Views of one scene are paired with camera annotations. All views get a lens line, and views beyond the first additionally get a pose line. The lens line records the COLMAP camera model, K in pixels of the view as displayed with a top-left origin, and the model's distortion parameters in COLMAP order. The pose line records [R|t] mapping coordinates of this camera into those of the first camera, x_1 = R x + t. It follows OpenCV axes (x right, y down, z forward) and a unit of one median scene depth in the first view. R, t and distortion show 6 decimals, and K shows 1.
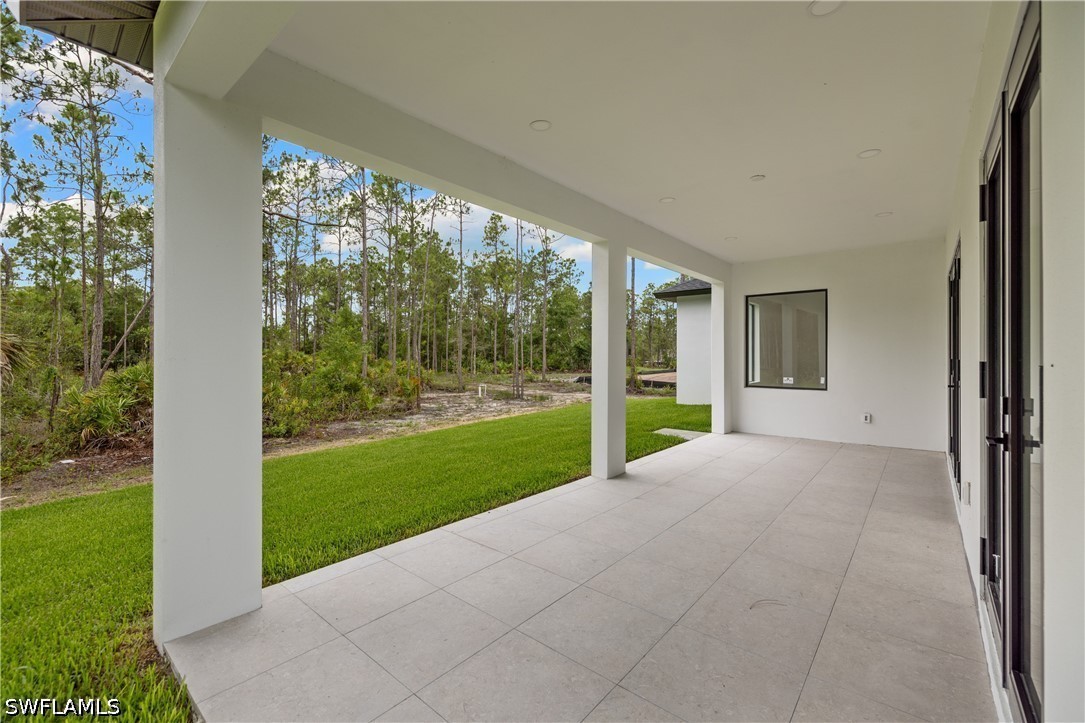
lens RADIAL K [[455.0, 0, 529.9], [0, 455.0, 348.3], [0, 0, 1]] dist [0.000685, 0.001129]
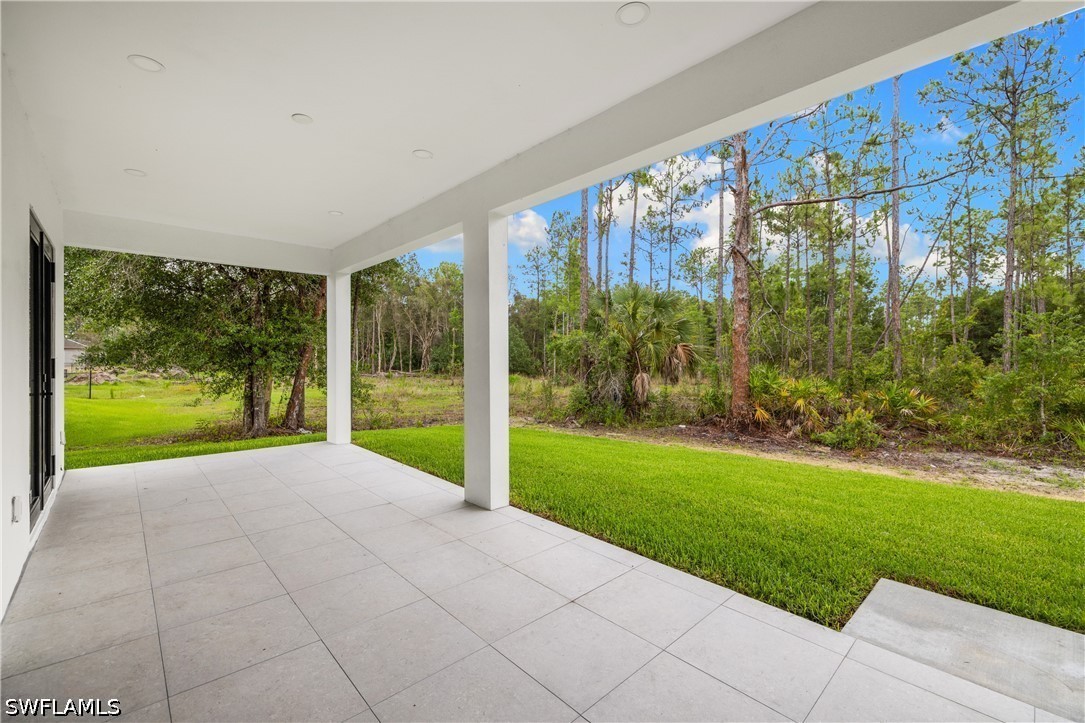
lens RADIAL K [[456.4, 0, 529.9], [0, 456.4, 355.0], [0, 0, 1]] dist [0.003128, 0.000488]
pose [[-0.121368, -0.003204, -0.992602, 1.340961], [0.018644, 0.999811, -0.005506, 0.030852], [0.992432, -0.019174, -0.121286, 1.639511]]
